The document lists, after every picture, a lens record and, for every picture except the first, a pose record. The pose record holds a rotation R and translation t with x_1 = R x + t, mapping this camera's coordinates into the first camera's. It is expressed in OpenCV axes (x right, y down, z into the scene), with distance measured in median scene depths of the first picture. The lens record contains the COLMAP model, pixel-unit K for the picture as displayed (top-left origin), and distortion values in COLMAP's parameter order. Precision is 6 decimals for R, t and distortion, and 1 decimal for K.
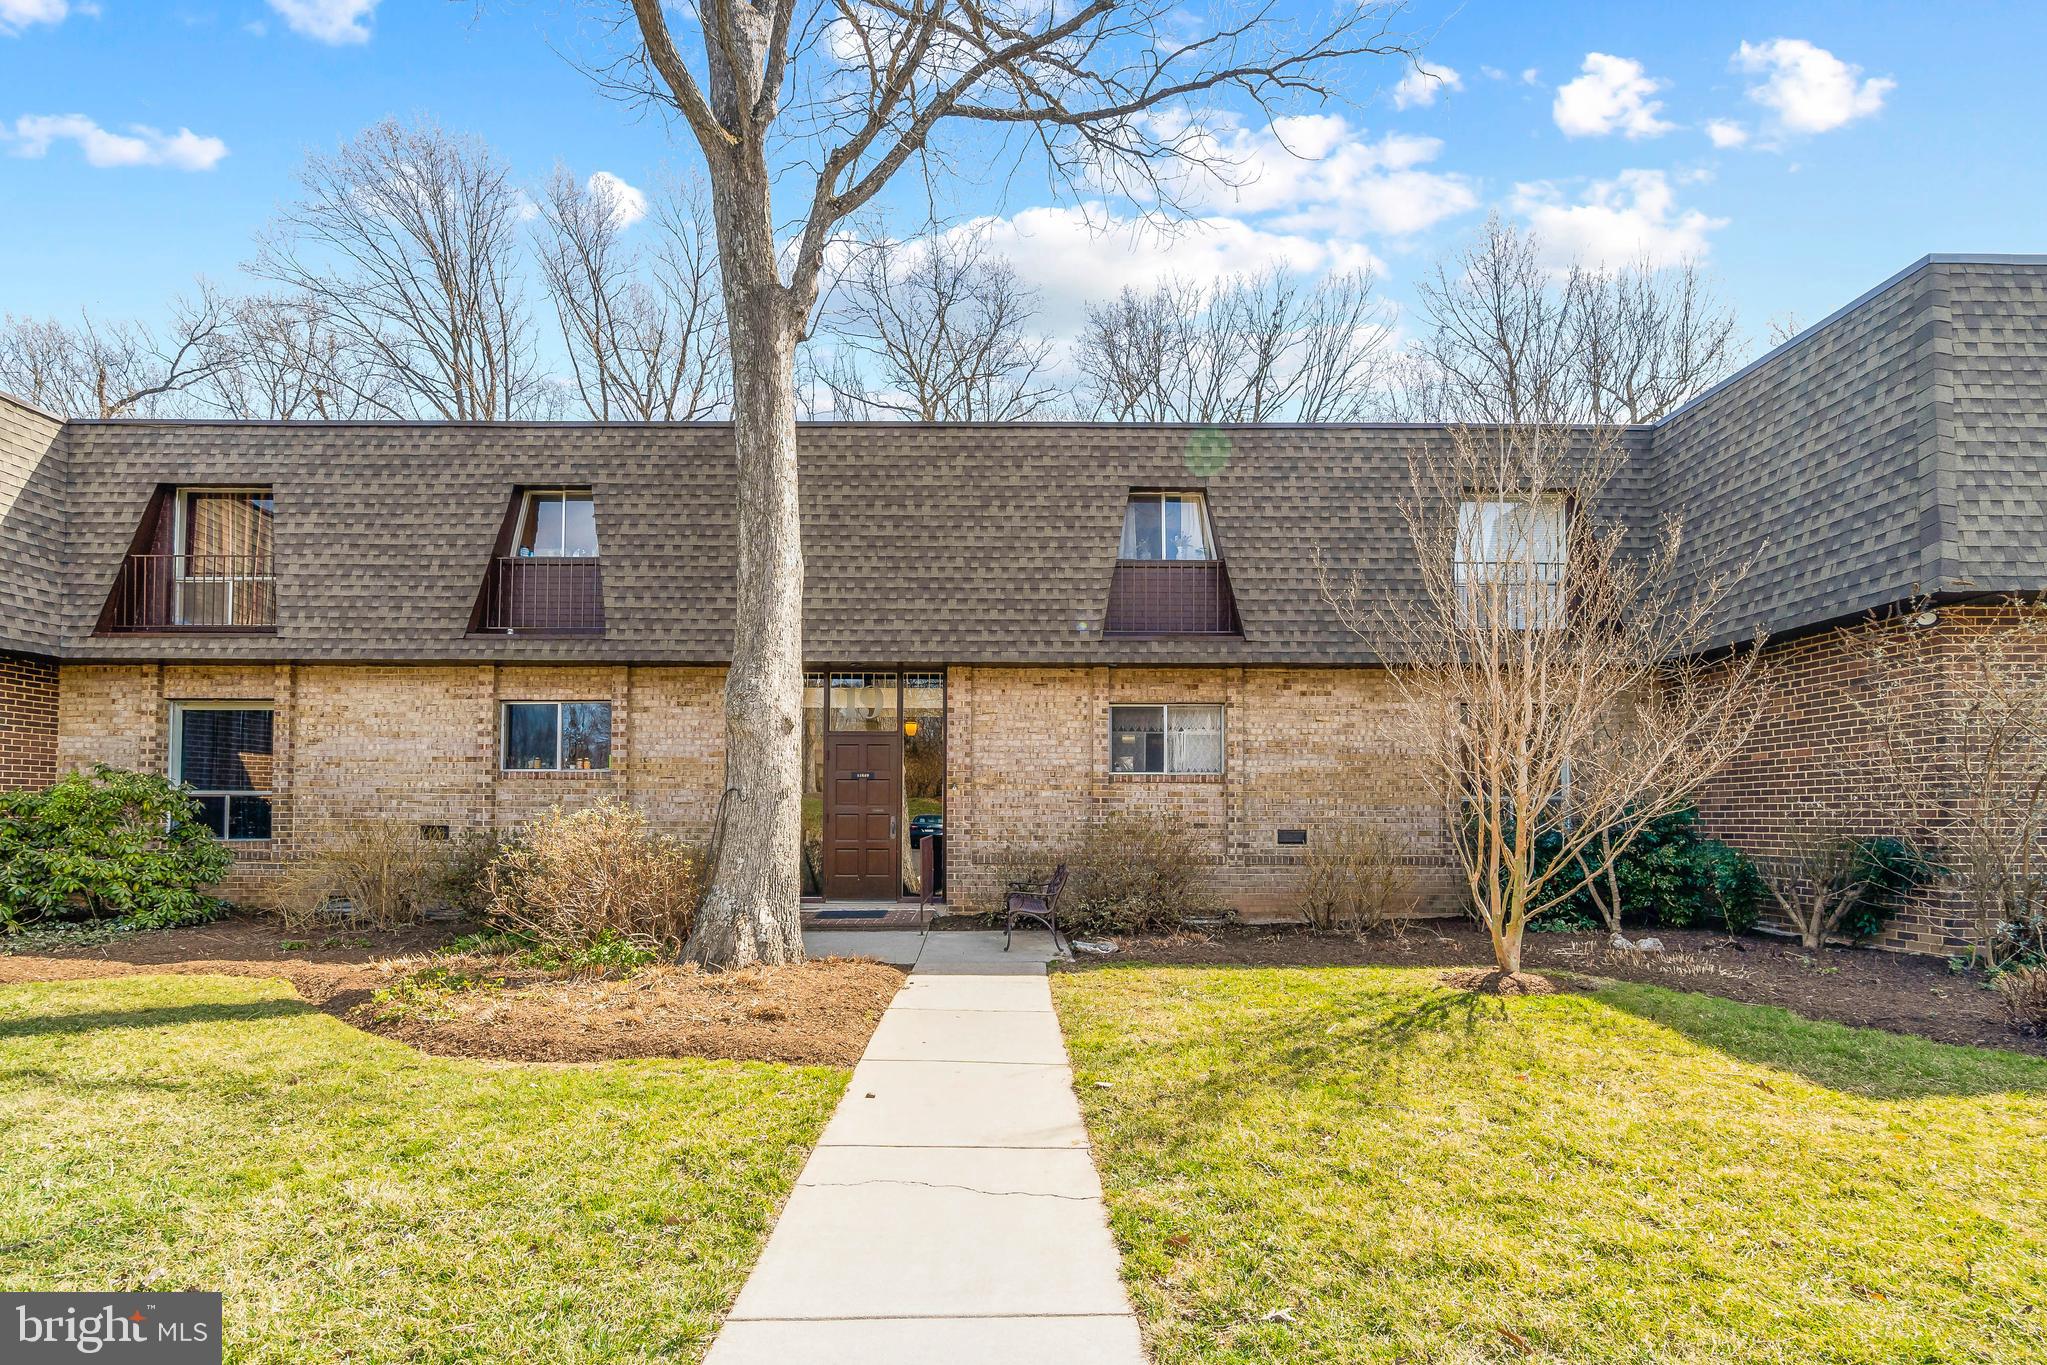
lens RADIAL K [[858.3, 0, 1025.7], [0, 858.3, 749.7], [0, 0, 1]] dist [-0.003254, 0.000388]
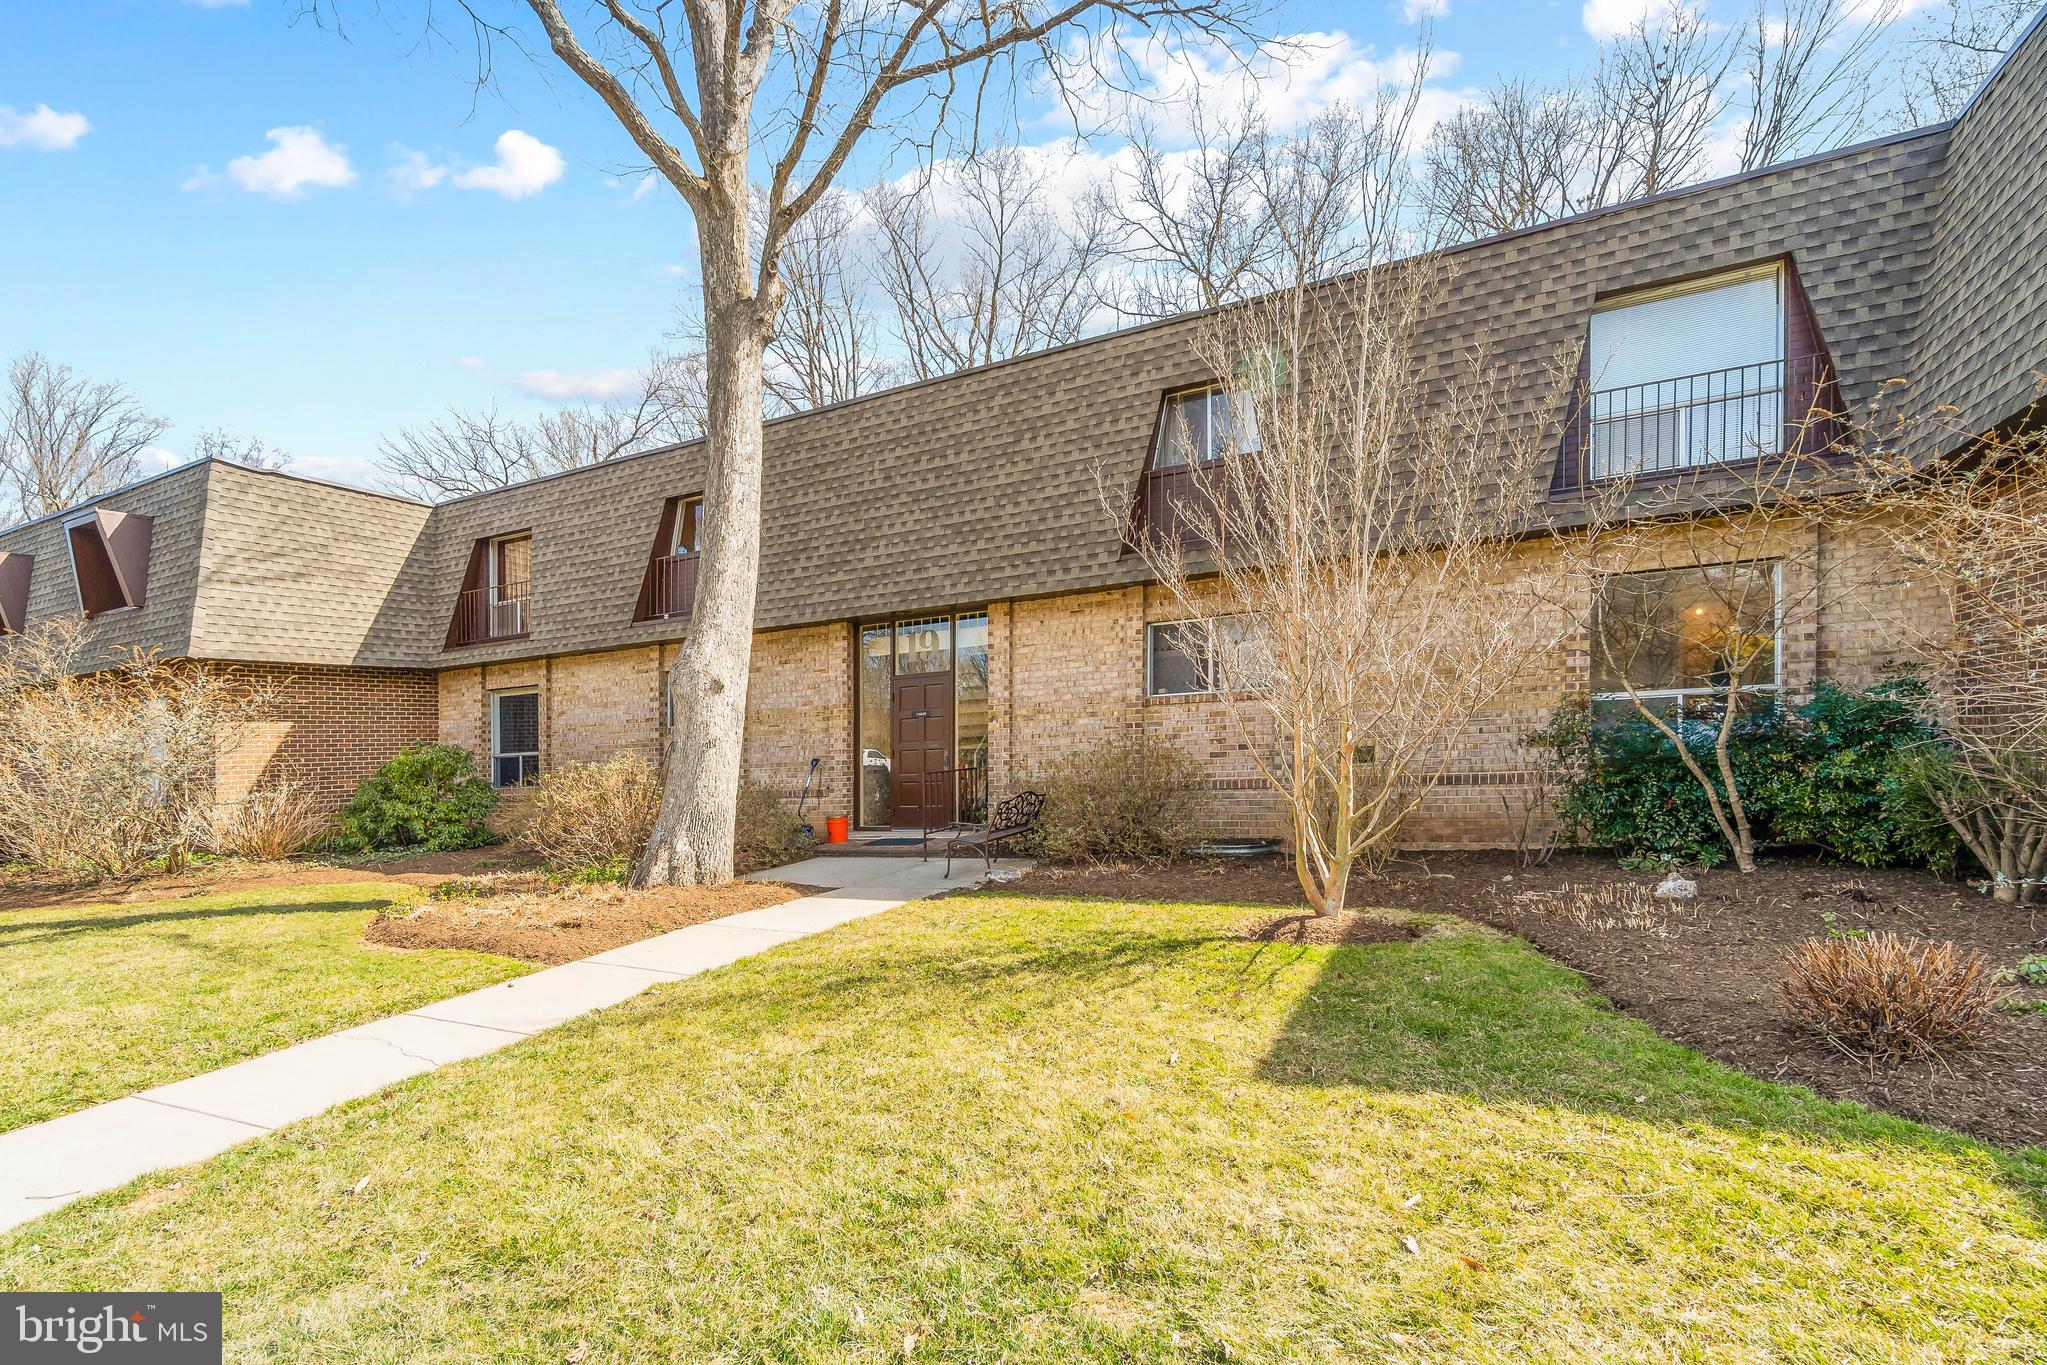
lens RADIAL K [[884.4, 0, 1018.8], [0, 884.4, 693.7], [0, 0, 1]] dist [-0.001243, 0.000094]
pose [[0.899472, -0.068535, -0.431570, 0.408487], [0.081168, 0.996641, 0.010900, 0.002187], [0.429373, -0.044834, 0.902014, 0.048434]]
